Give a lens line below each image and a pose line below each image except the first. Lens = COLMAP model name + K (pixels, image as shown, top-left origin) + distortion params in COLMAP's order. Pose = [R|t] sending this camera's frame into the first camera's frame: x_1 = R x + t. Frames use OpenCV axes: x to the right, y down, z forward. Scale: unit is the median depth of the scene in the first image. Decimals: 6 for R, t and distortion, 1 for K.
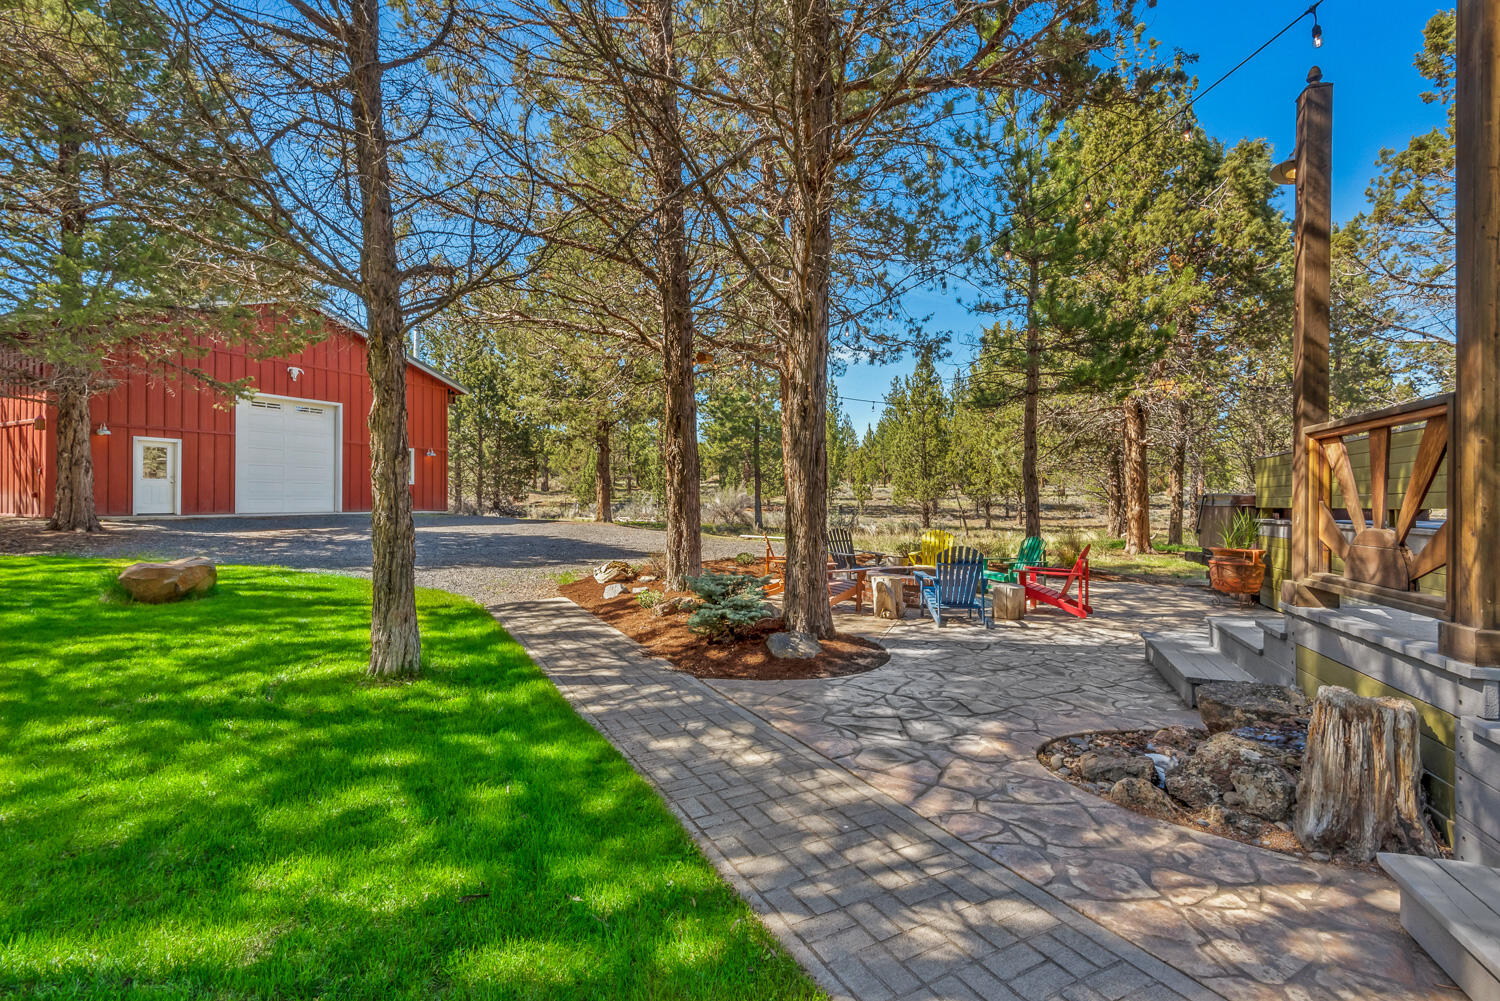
lens RADIAL K [[684.0, 0, 749.8], [0, 684.0, 517.3], [0, 0, 1]] dist [0.027868, -0.018742]
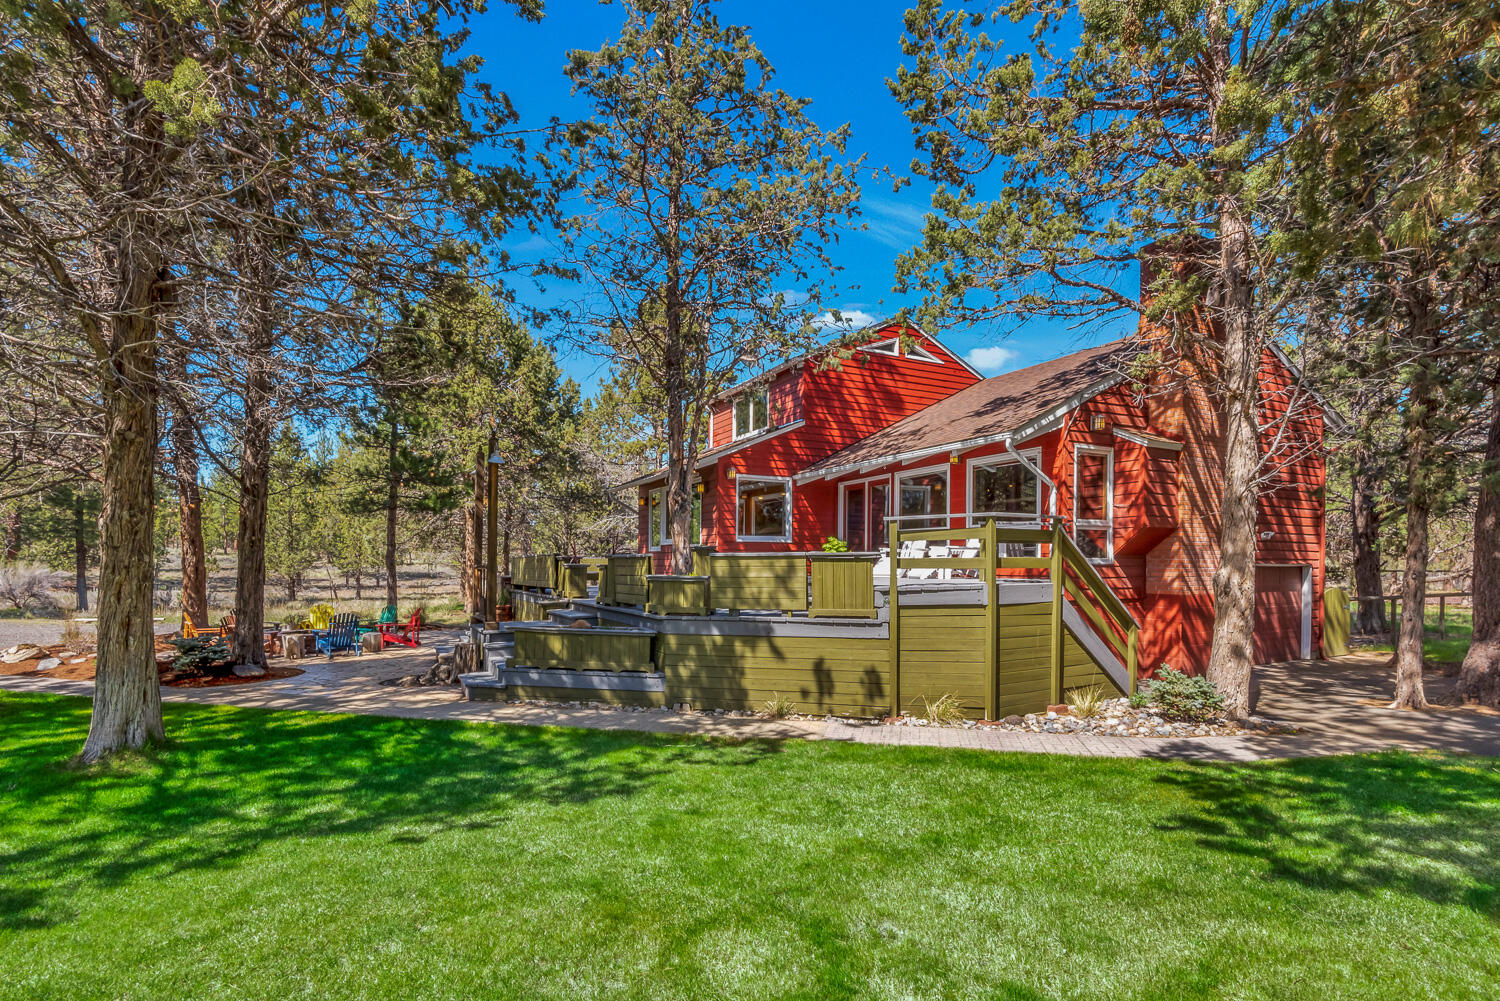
lens RADIAL K [[684.0, 0, 749.8], [0, 684.0, 517.3], [0, 0, 1]] dist [0.027868, -0.018742]
pose [[0.658967, 0.040146, 0.751100, -0.079011], [0.030433, 0.996334, -0.079954, -0.006008], [-0.751556, 0.075545, 0.655329, -0.220315]]
